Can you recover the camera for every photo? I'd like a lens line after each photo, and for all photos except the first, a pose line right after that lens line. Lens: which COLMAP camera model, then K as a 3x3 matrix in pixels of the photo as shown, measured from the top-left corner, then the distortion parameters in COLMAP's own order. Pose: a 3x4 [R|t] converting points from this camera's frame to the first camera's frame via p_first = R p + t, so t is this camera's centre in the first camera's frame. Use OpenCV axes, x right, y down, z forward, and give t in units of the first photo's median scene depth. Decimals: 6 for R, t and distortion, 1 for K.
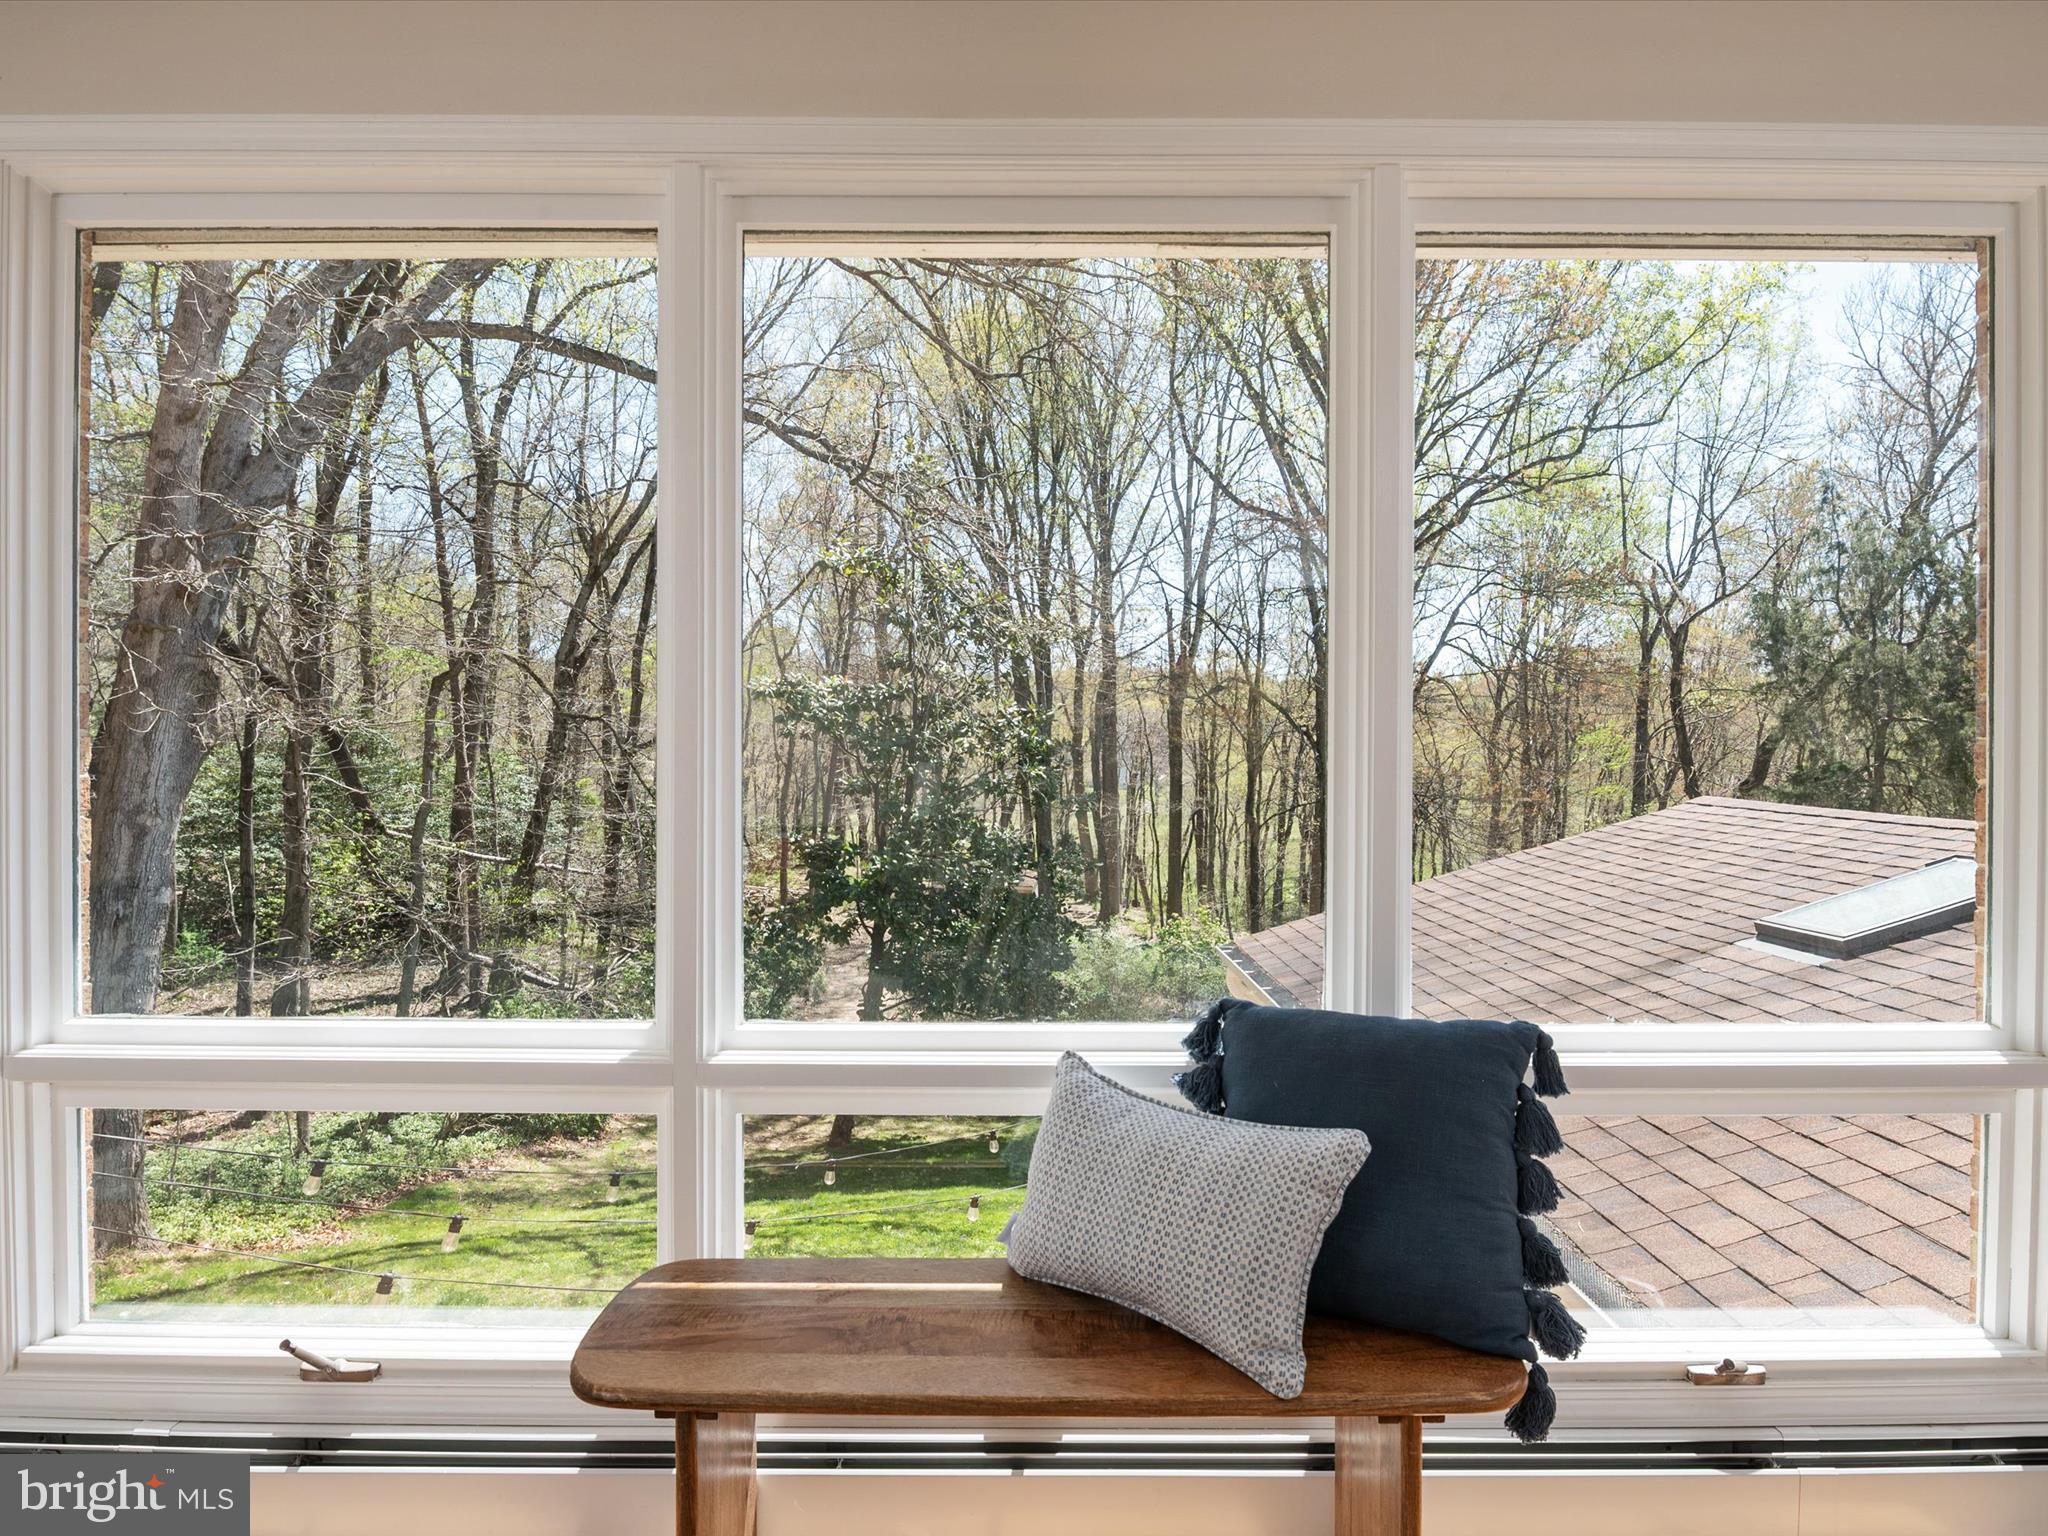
lens RADIAL K [[1116.2, 0, 1024.0], [0, 1116.2, 768.0], [0, 0, 1]] dist [-0.001989, -0.000643]
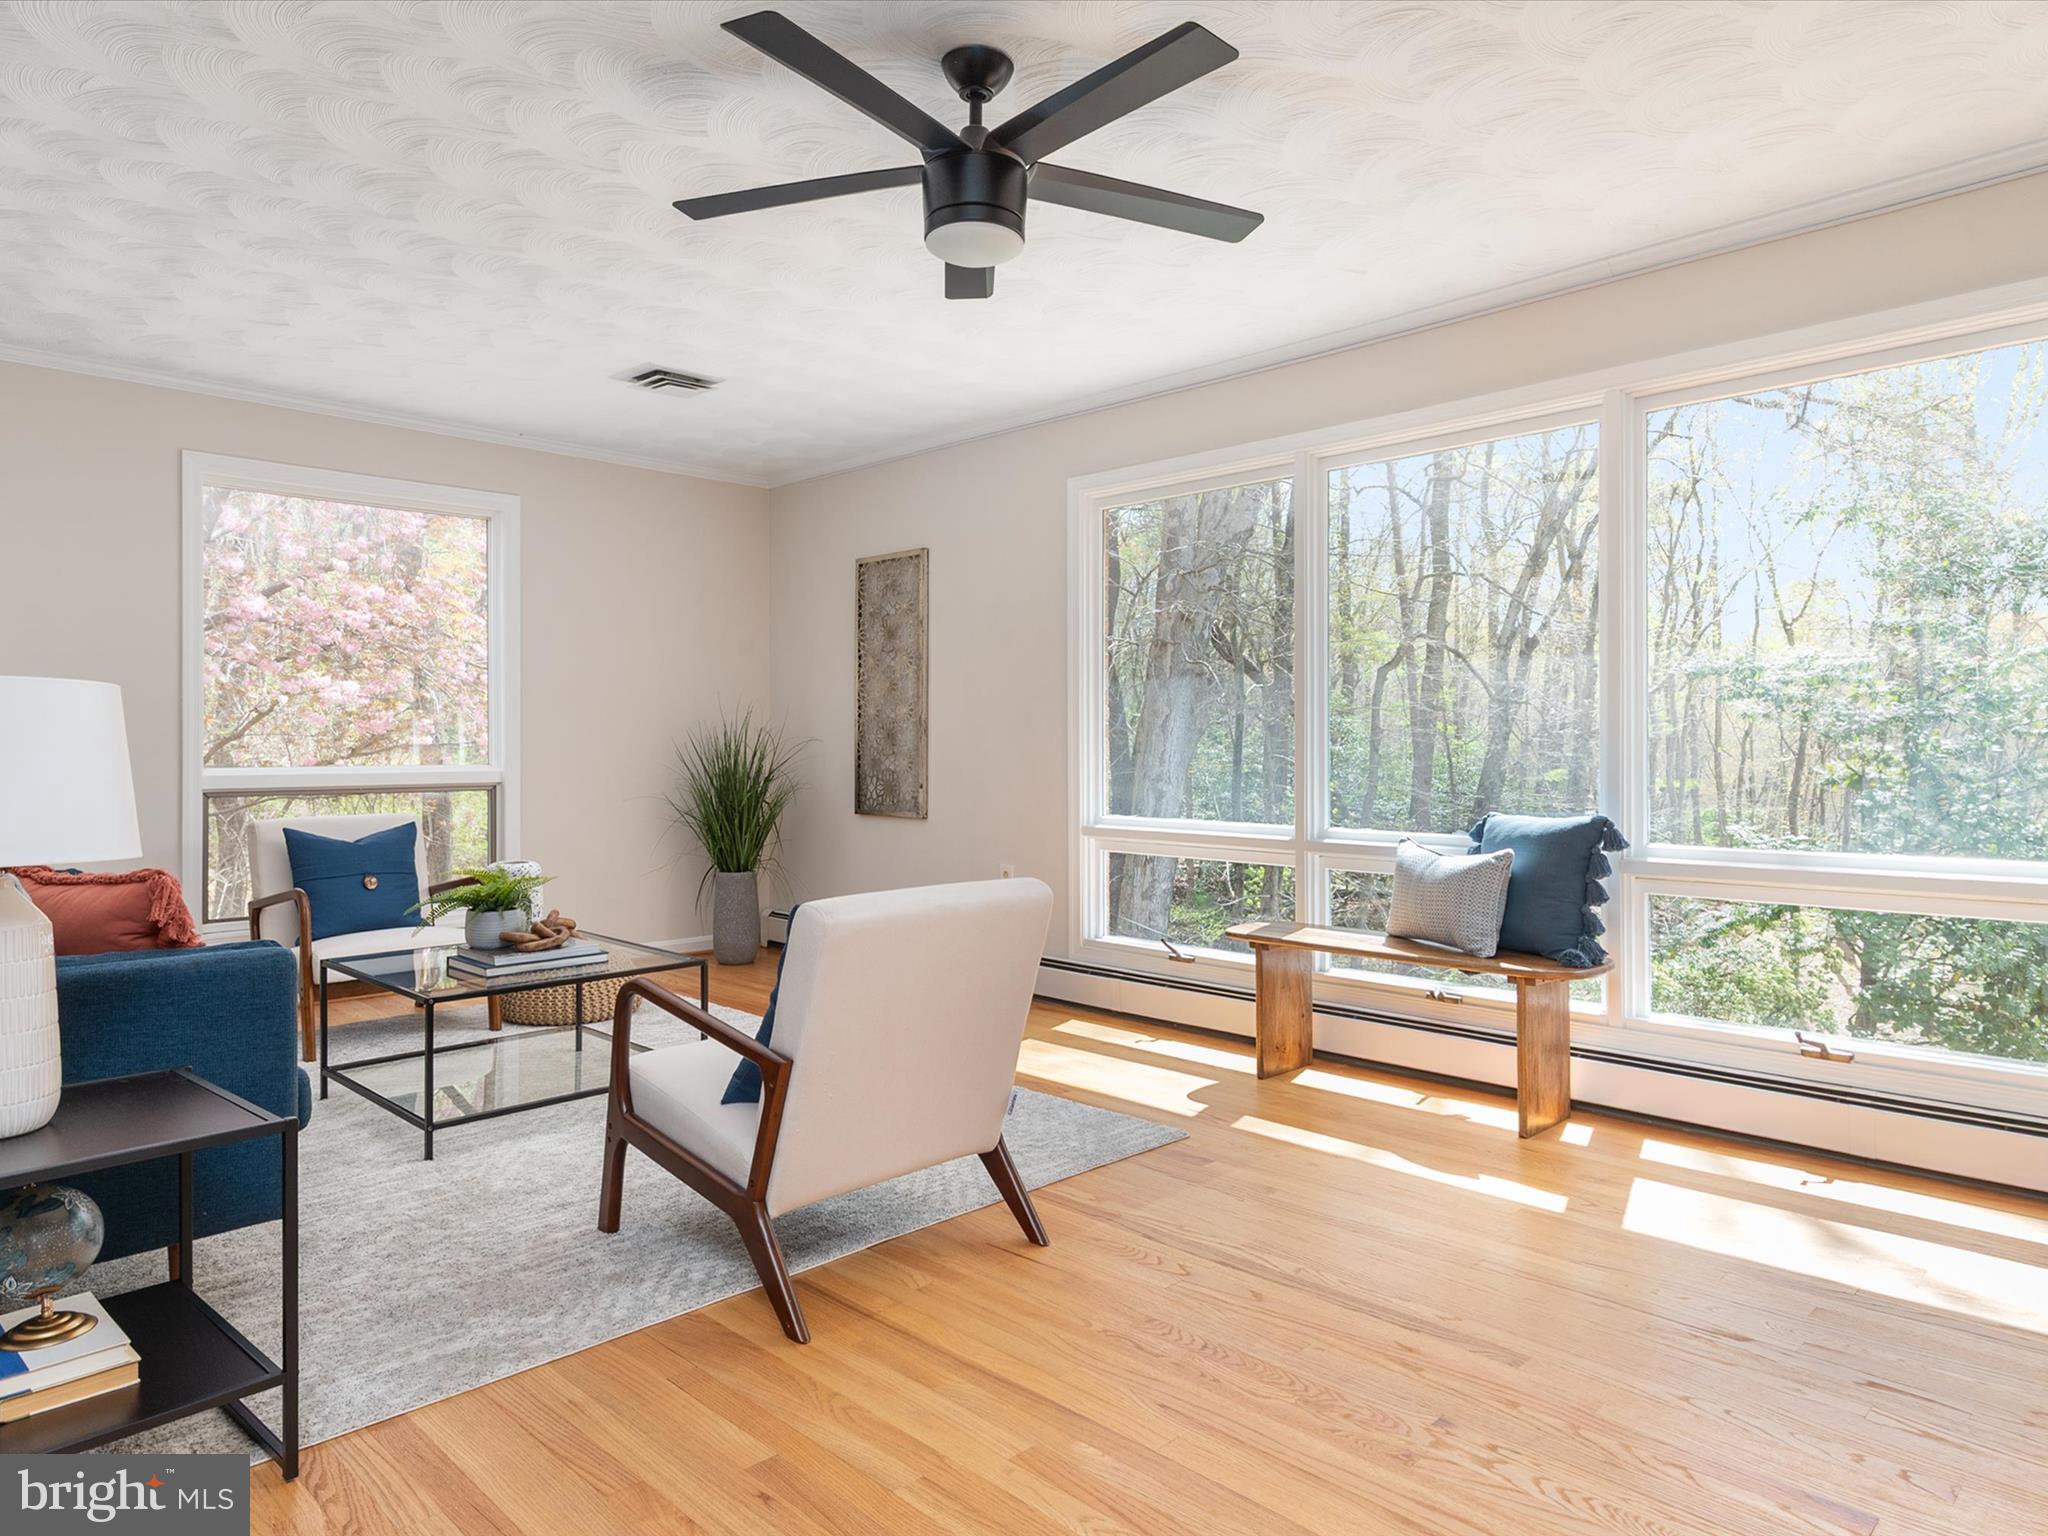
lens RADIAL K [[1277.4, 0, 1024.0], [0, 1277.4, 768.0], [0, 0, 1]] dist [-0.000304, -0.000026]
pose [[0.705626, 0.010698, -0.708504, 1.101721], [-0.006995, 0.999942, 0.008132, 0.083312], [0.708550, -0.000782, 0.705660, -1.218434]]
